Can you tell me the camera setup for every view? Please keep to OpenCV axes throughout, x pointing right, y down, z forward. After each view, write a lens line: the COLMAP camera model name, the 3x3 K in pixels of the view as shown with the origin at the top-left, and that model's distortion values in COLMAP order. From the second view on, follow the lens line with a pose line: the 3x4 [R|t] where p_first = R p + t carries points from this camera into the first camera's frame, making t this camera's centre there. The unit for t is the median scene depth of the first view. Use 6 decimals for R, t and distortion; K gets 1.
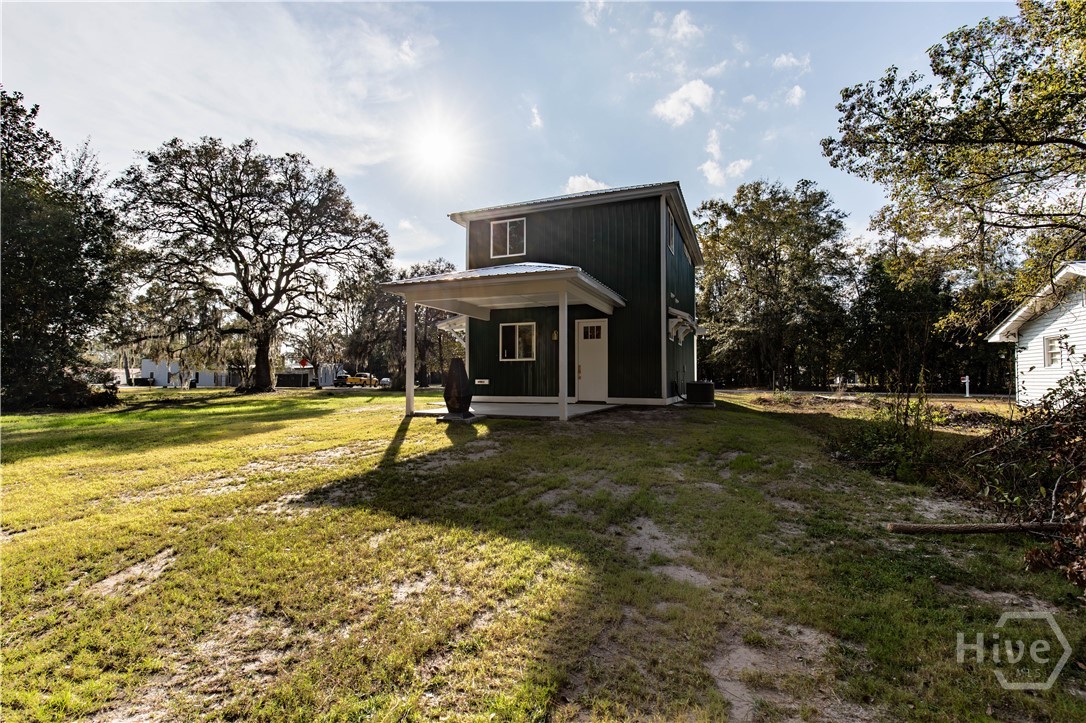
lens RADIAL K [[491.3, 0, 549.9], [0, 491.3, 365.1], [0, 0, 1]] dist [0.000212, -0.000120]
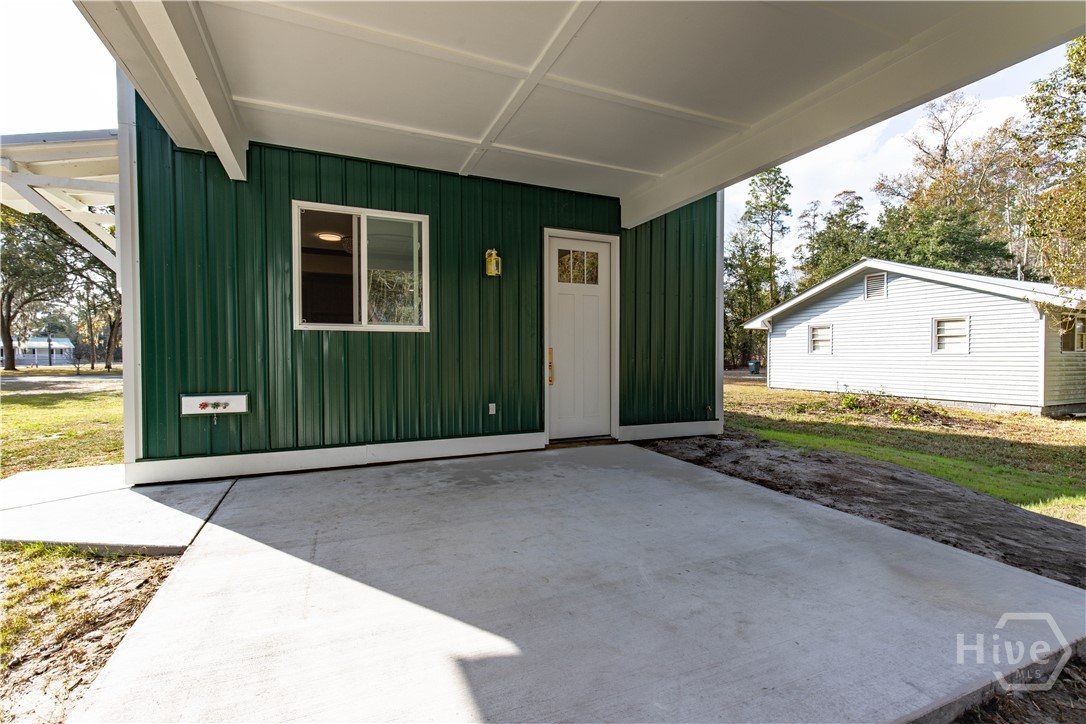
lens RADIAL K [[491.3, 0, 549.9], [0, 491.3, 365.6], [0, 0, 1]] dist [0.000212, -0.000120]
pose [[0.700311, -0.015993, 0.713659, -0.202742], [-0.017672, 0.999054, 0.039730, -0.001491], [-0.713619, -0.040435, 0.699366, 0.682292]]
